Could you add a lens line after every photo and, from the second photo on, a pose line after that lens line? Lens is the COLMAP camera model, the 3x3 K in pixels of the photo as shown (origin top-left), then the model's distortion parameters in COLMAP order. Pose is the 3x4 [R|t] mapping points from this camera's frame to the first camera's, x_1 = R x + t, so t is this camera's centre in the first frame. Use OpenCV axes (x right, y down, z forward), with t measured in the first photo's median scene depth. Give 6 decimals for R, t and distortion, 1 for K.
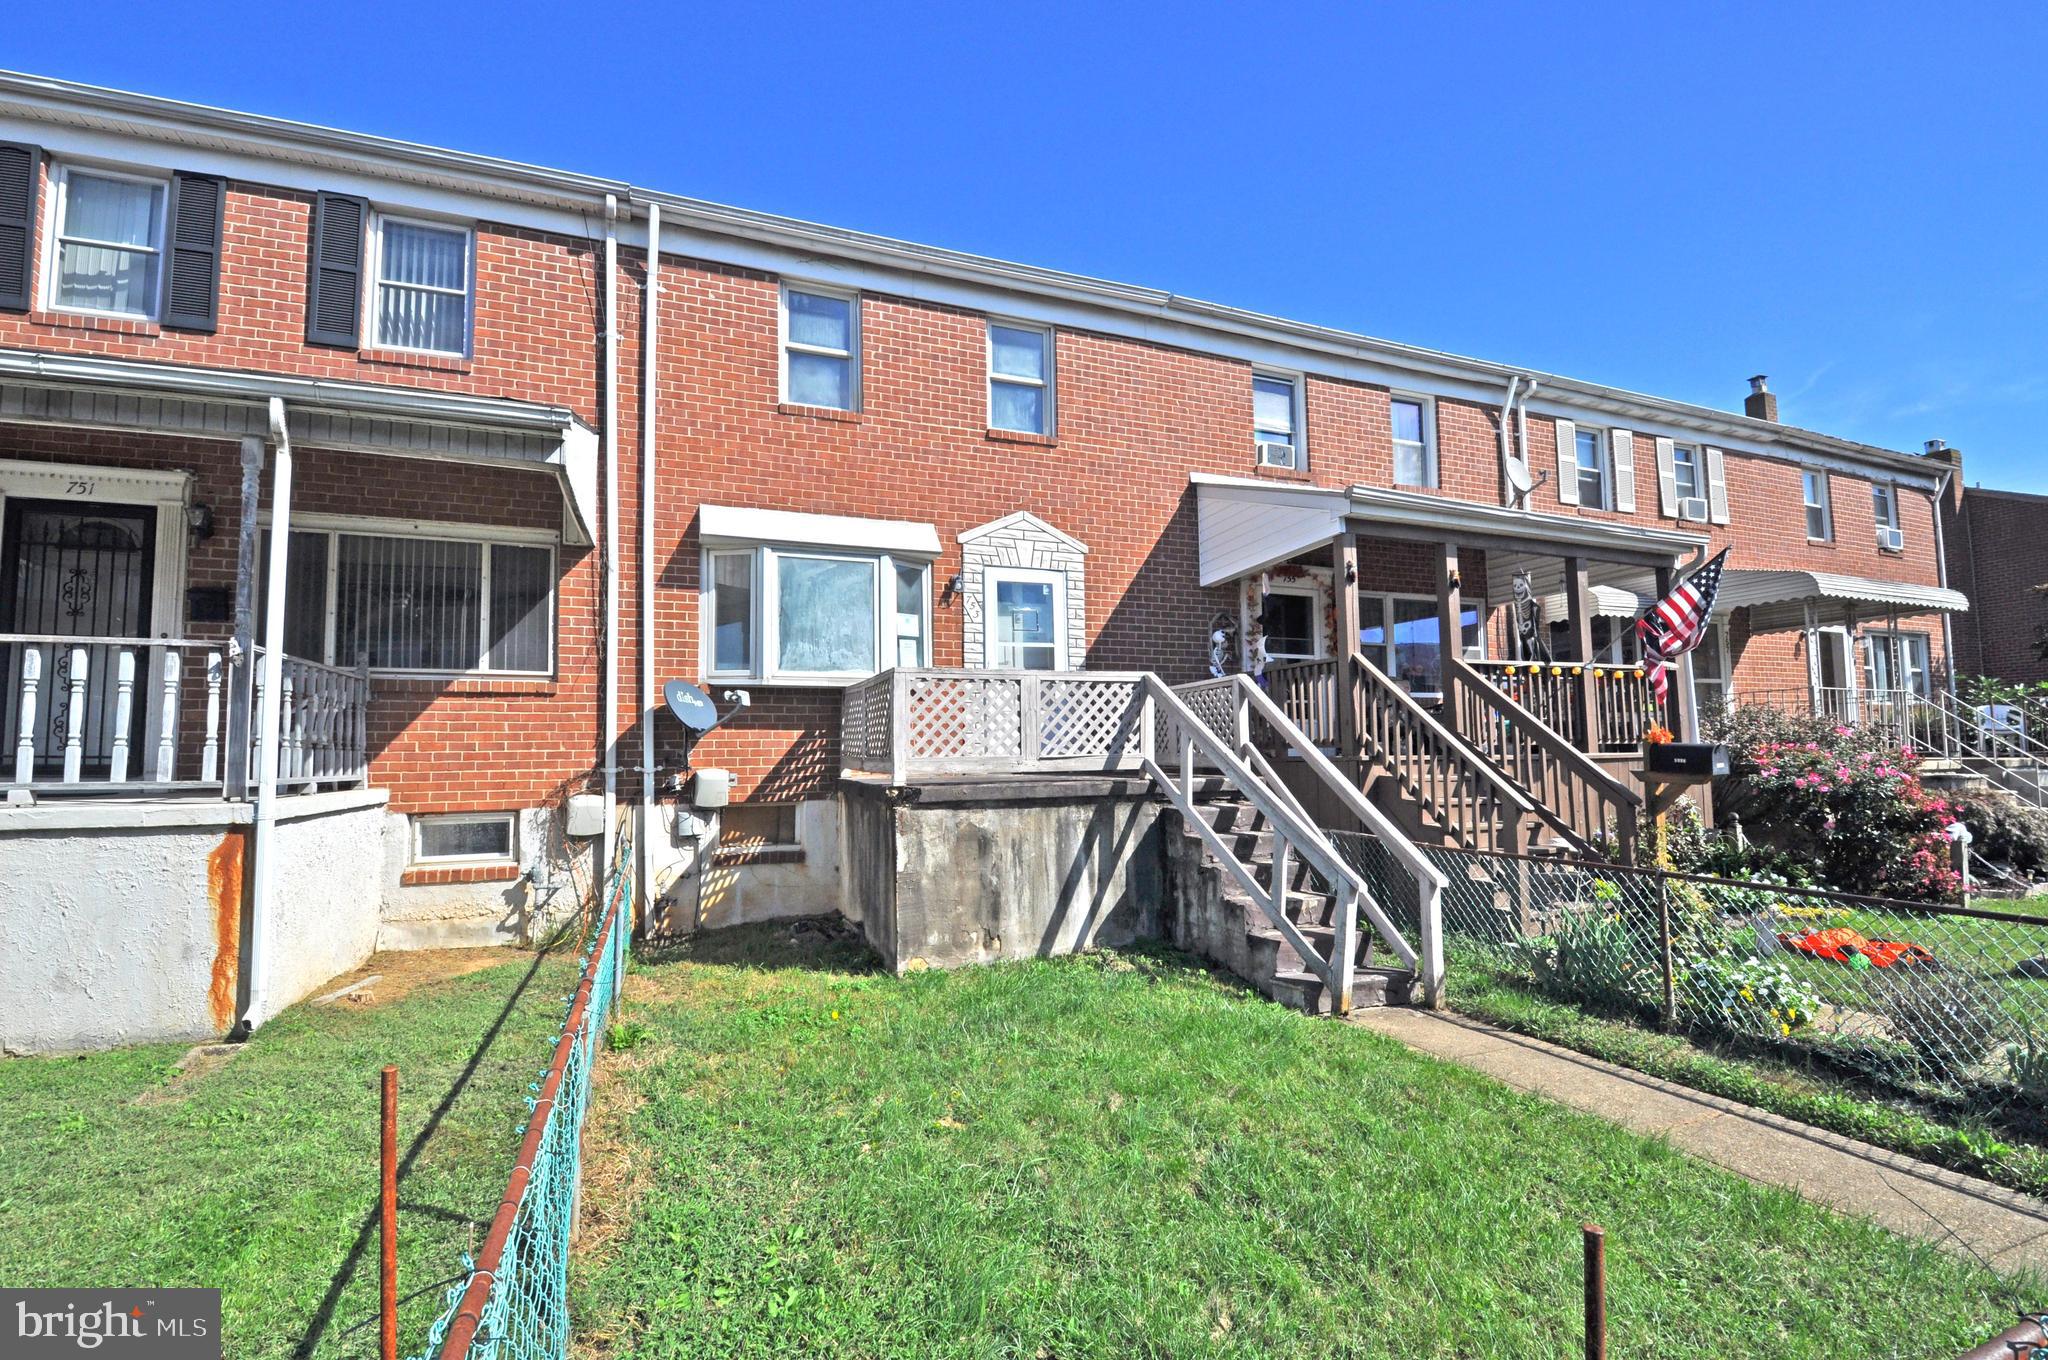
lens RADIAL K [[896.0, 0, 1015.6], [0, 896.0, 697.6], [0, 0, 1]] dist [0.001664, -0.011606]
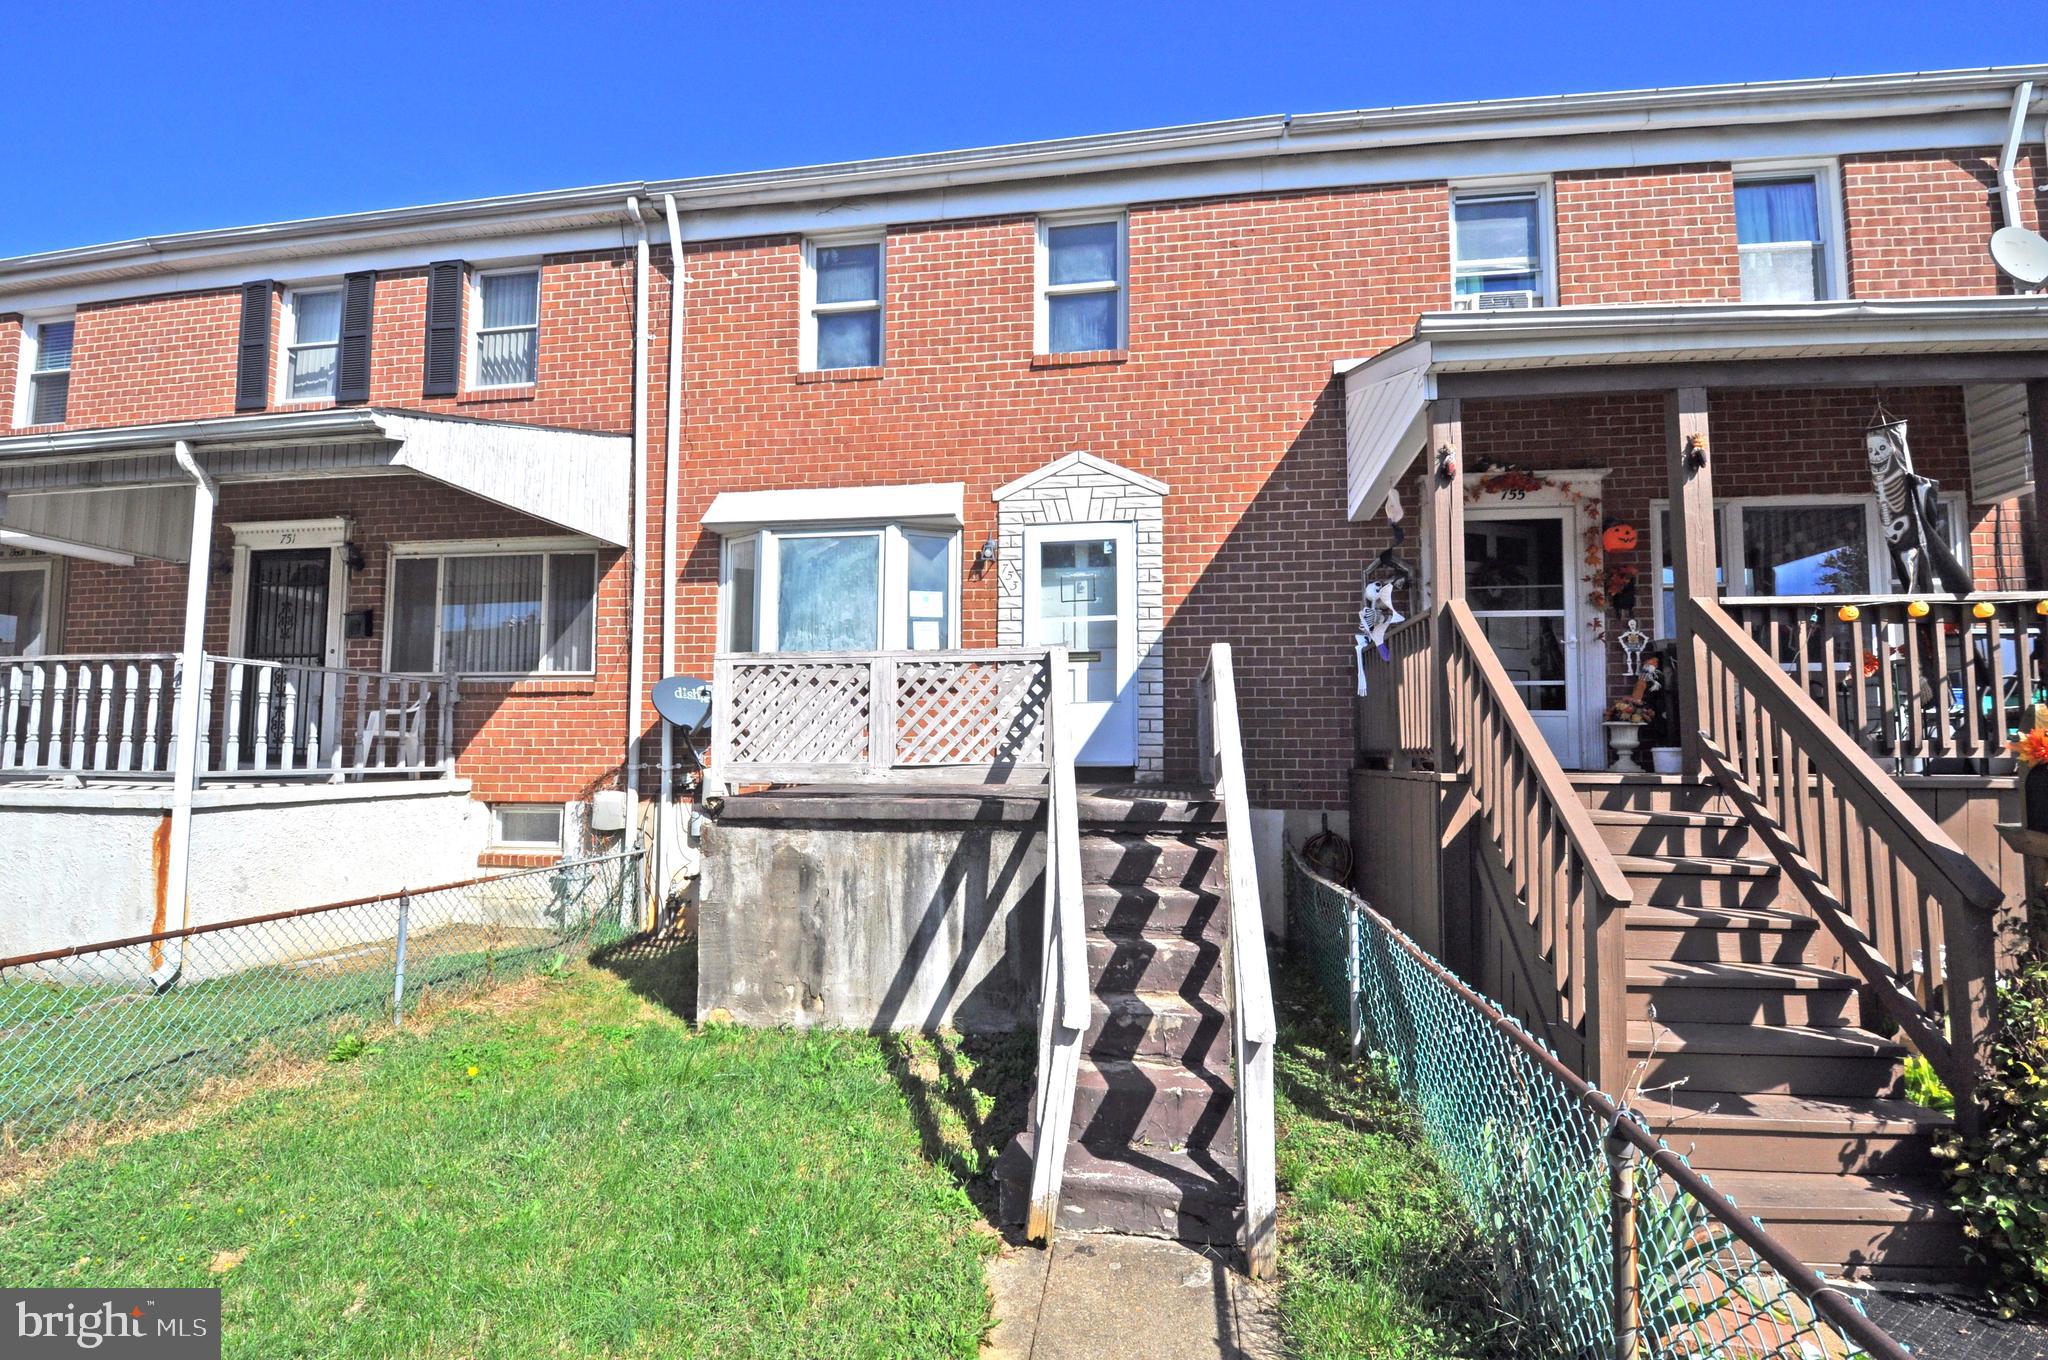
lens RADIAL K [[896.0, 0, 1005.5], [0, 896.0, 698.3], [0, 0, 1]] dist [0.001664, -0.011606]
pose [[0.865704, -0.014859, -0.500336, 0.409942], [0.019298, 0.999807, 0.003699, 0.007705], [0.500184, -0.012857, 0.865824, 0.329898]]
